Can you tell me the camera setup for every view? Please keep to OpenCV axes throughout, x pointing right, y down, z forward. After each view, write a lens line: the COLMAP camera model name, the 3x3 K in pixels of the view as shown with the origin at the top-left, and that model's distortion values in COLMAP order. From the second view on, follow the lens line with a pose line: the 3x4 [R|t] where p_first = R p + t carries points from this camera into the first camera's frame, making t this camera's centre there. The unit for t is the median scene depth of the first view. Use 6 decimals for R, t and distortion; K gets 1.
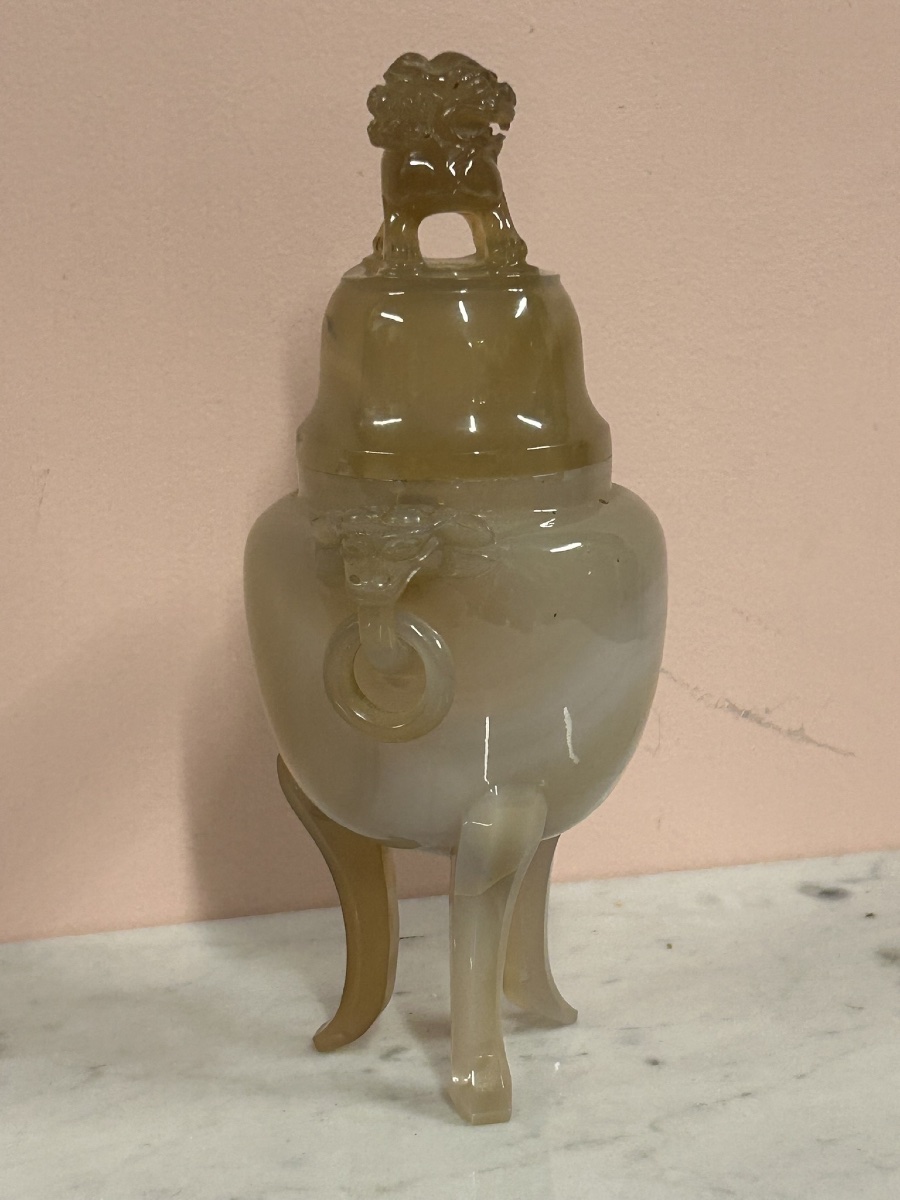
lens RADIAL K [[2685.4, 0, 454.9], [0, 2685.4, 599.4], [0, 0, 1]] dist [0.060179, 0.000000]
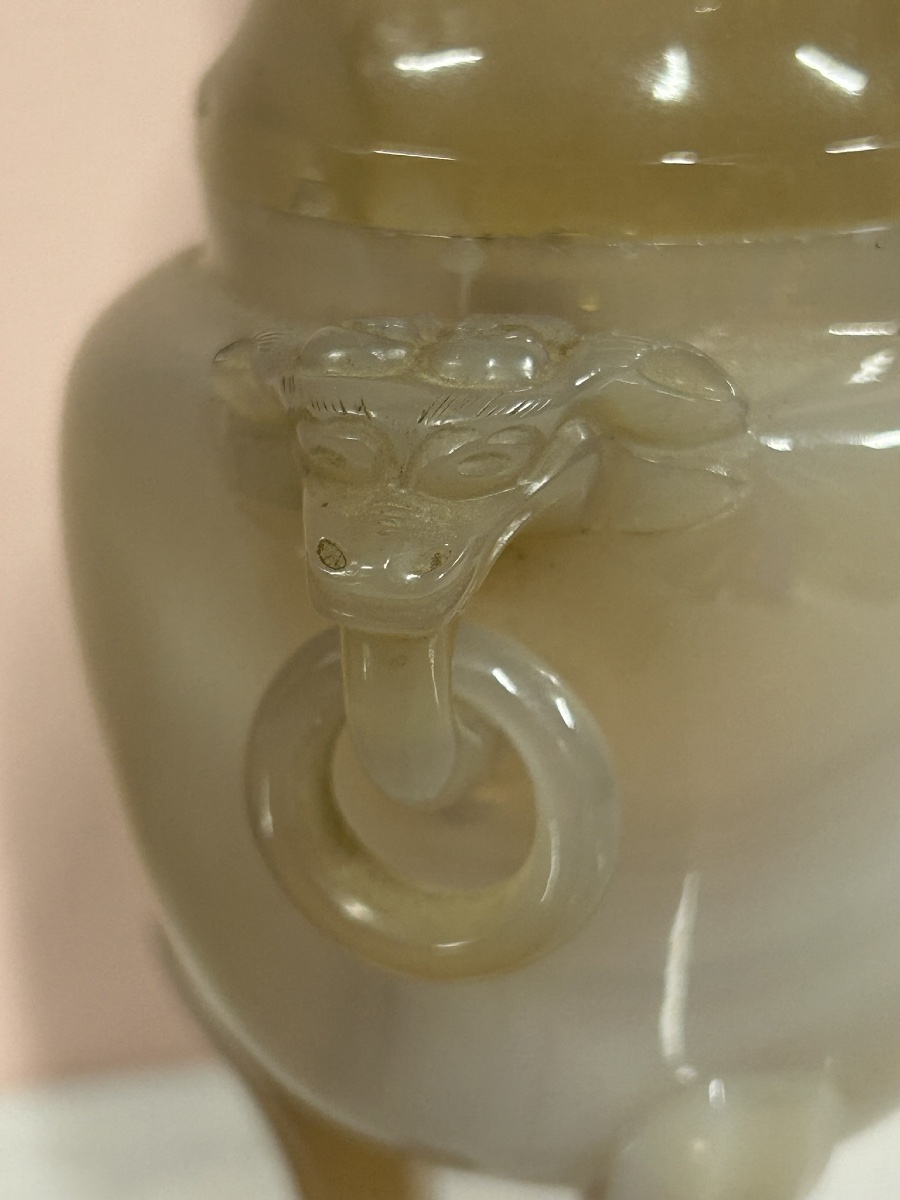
lens RADIAL K [[2685.4, 0, 444.8], [0, 2685.4, 601.9], [0, 0, 1]] dist [0.060179, 0.000000]
pose [[0.999645, 0.024001, -0.011605, -0.019079], [-0.022438, 0.992526, 0.119956, -0.039612], [0.014397, -0.119653, 0.992711, 0.658548]]
